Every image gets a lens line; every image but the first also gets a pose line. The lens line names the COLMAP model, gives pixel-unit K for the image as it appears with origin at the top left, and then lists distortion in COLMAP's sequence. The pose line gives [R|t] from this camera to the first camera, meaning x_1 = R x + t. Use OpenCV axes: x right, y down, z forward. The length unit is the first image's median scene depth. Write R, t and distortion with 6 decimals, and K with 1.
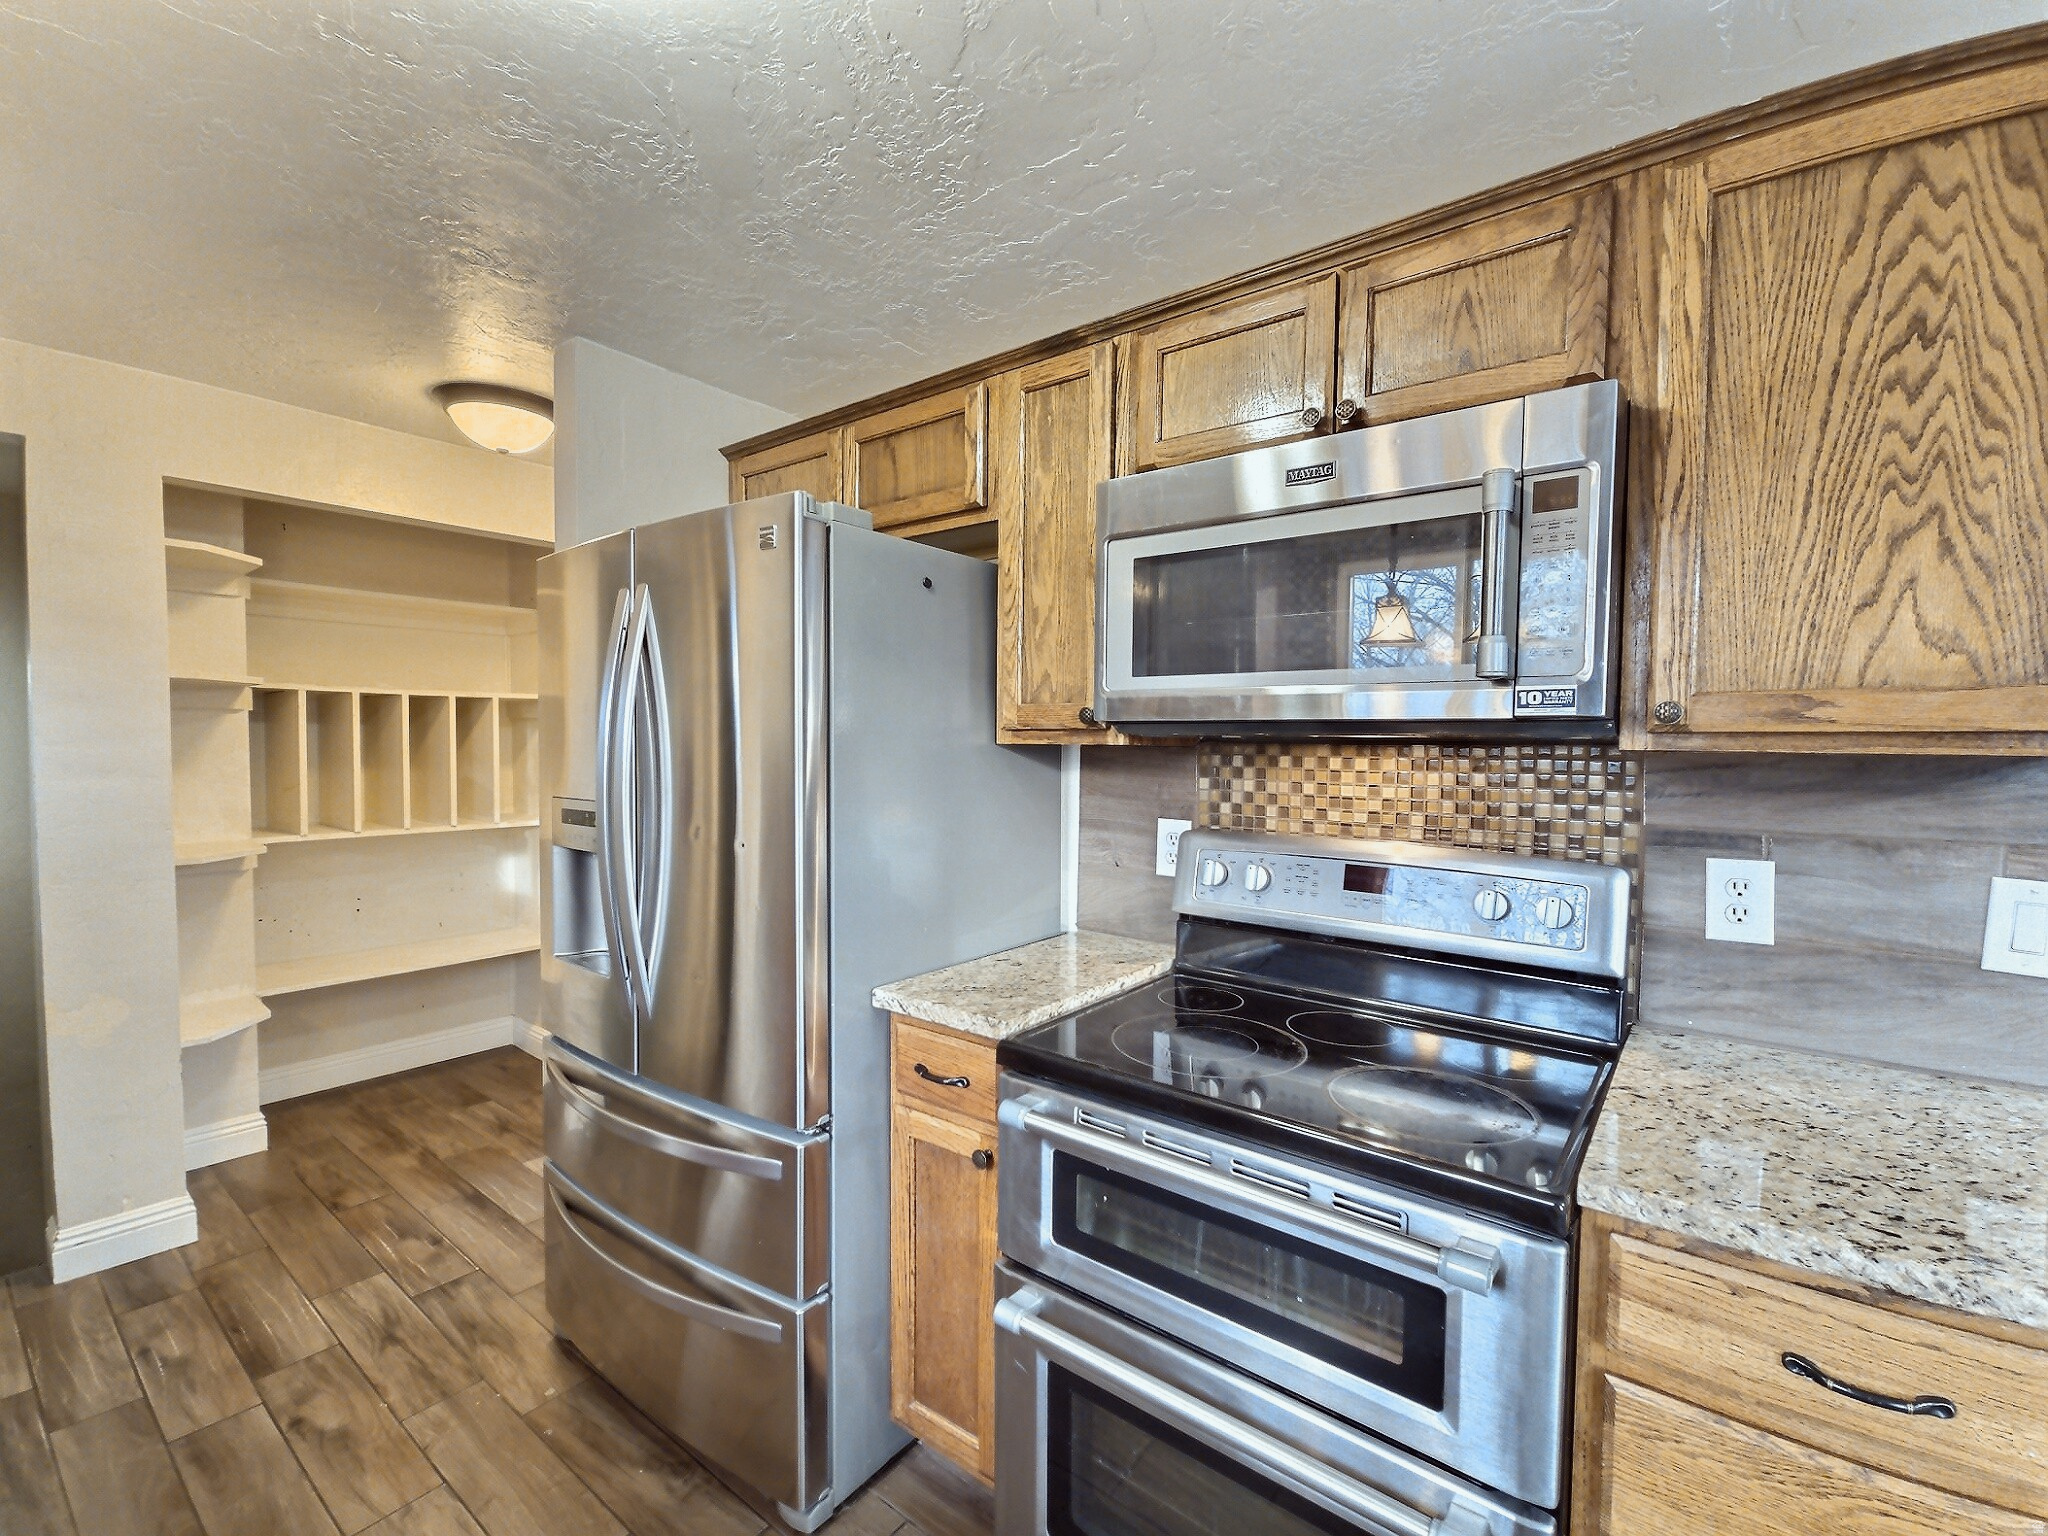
lens RADIAL K [[904.4, 0, 1032.1], [0, 904.4, 768.4], [0, 0, 1]] dist [-0.000554, -0.001892]
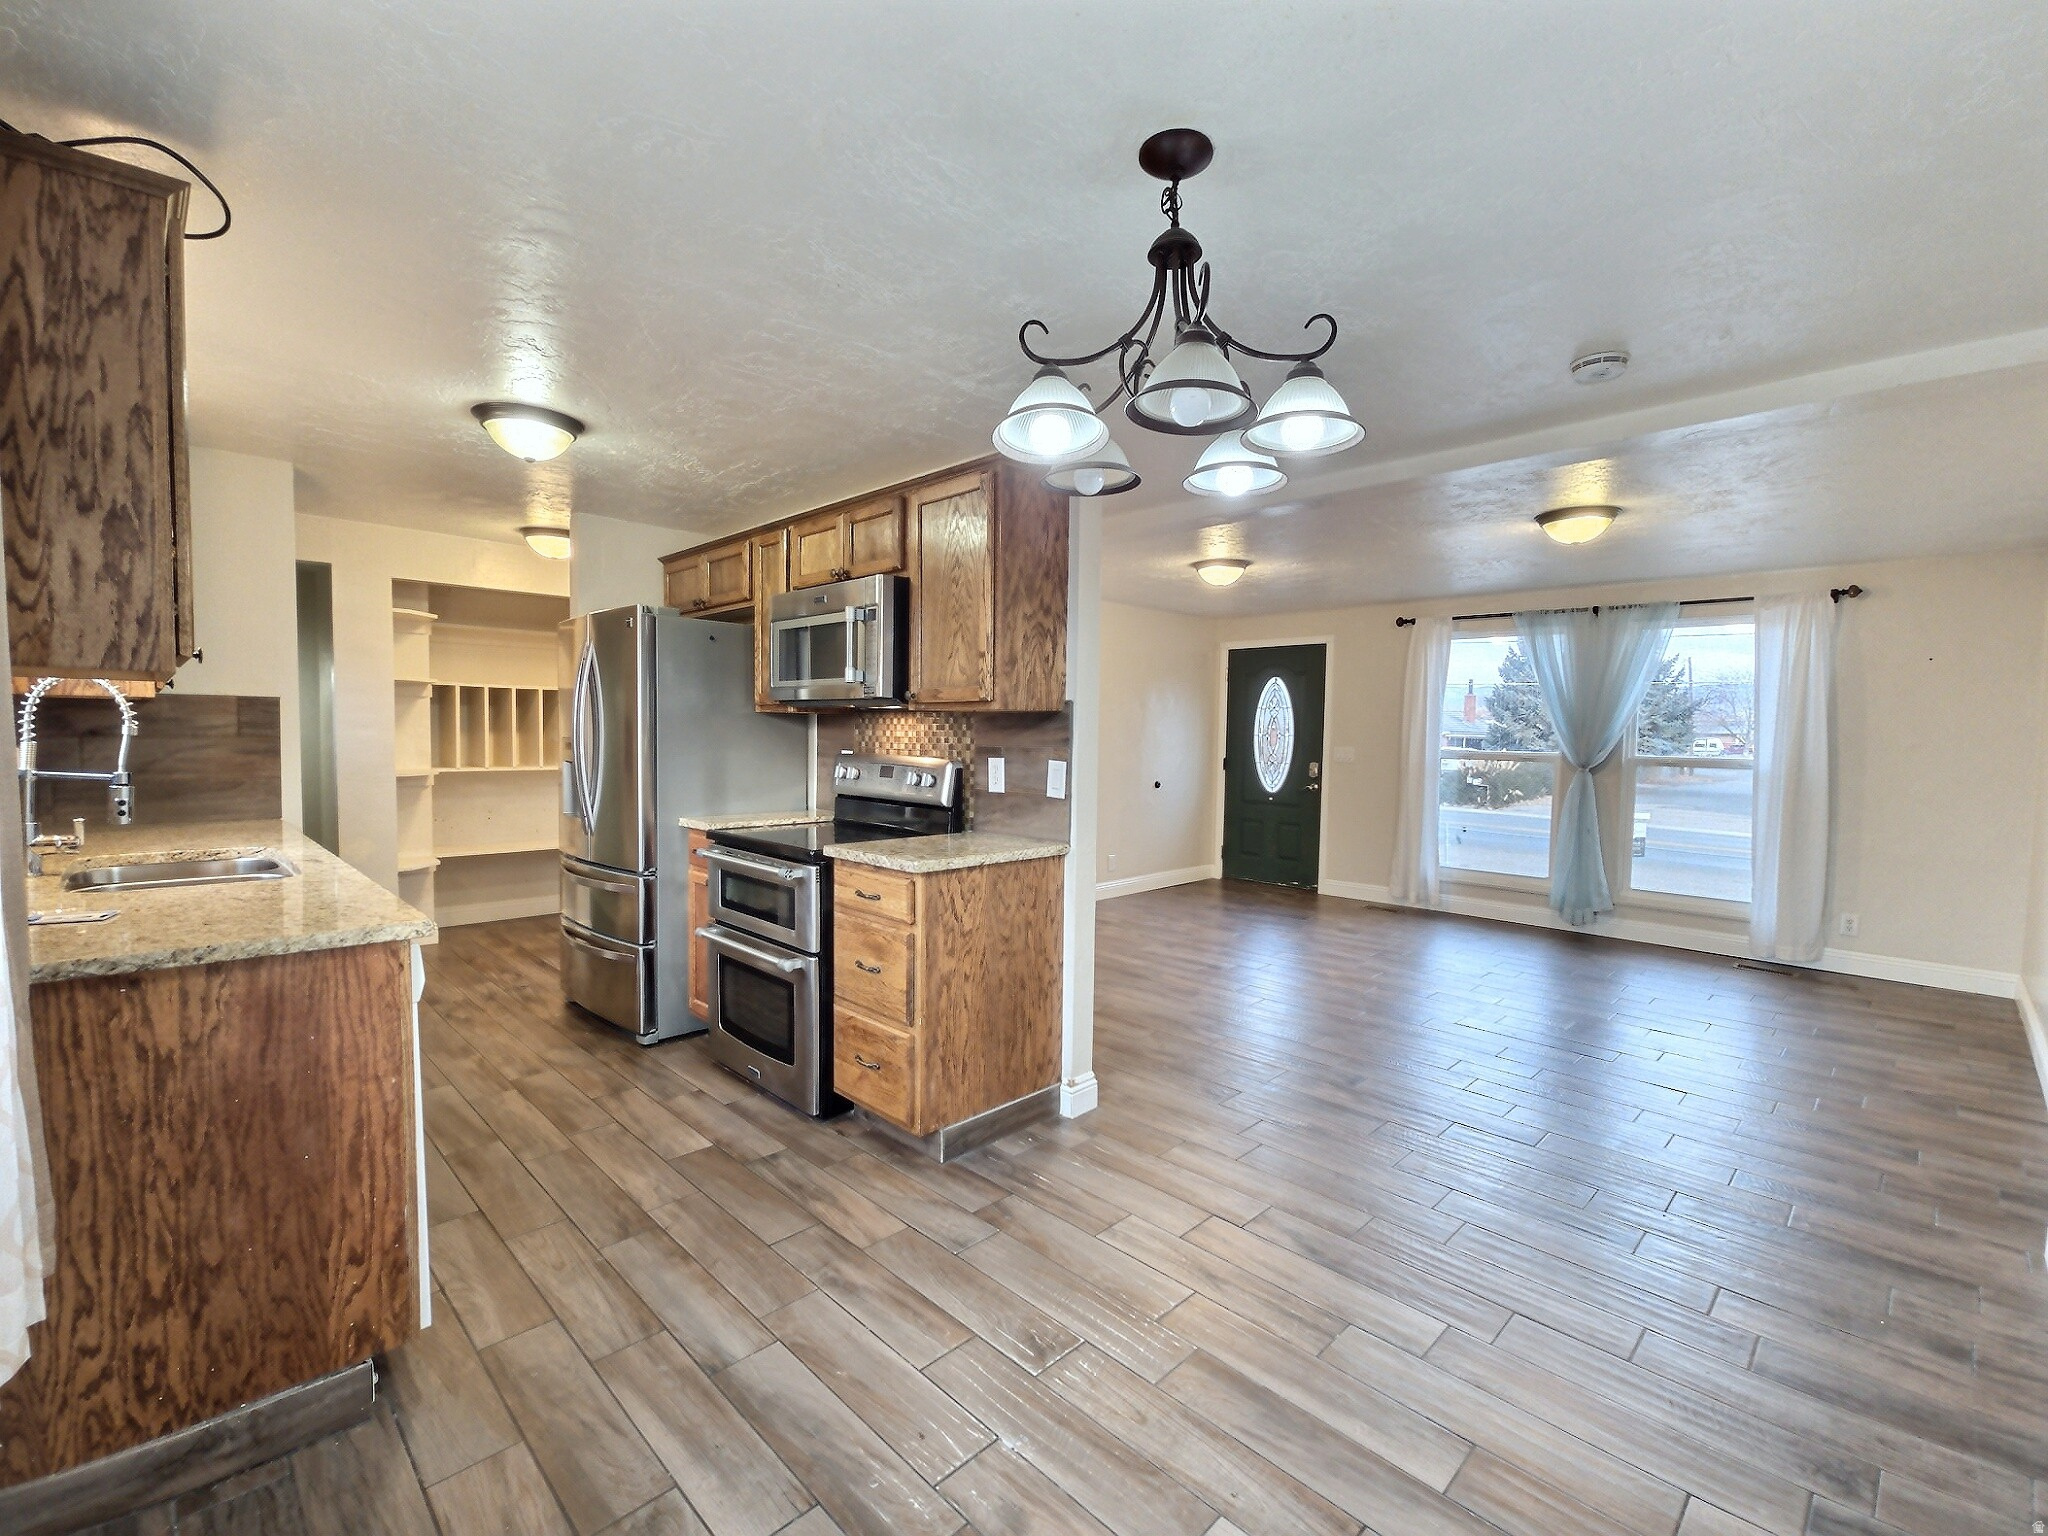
lens RADIAL K [[904.4, 0, 1020.0], [0, 904.4, 769.5], [0, 0, 1]] dist [-0.000554, -0.001892]
pose [[0.990906, 0.012365, -0.133984, 0.739198], [-0.011185, 0.999892, 0.009558, 0.068477], [0.134088, -0.007972, 0.990937, -0.861215]]
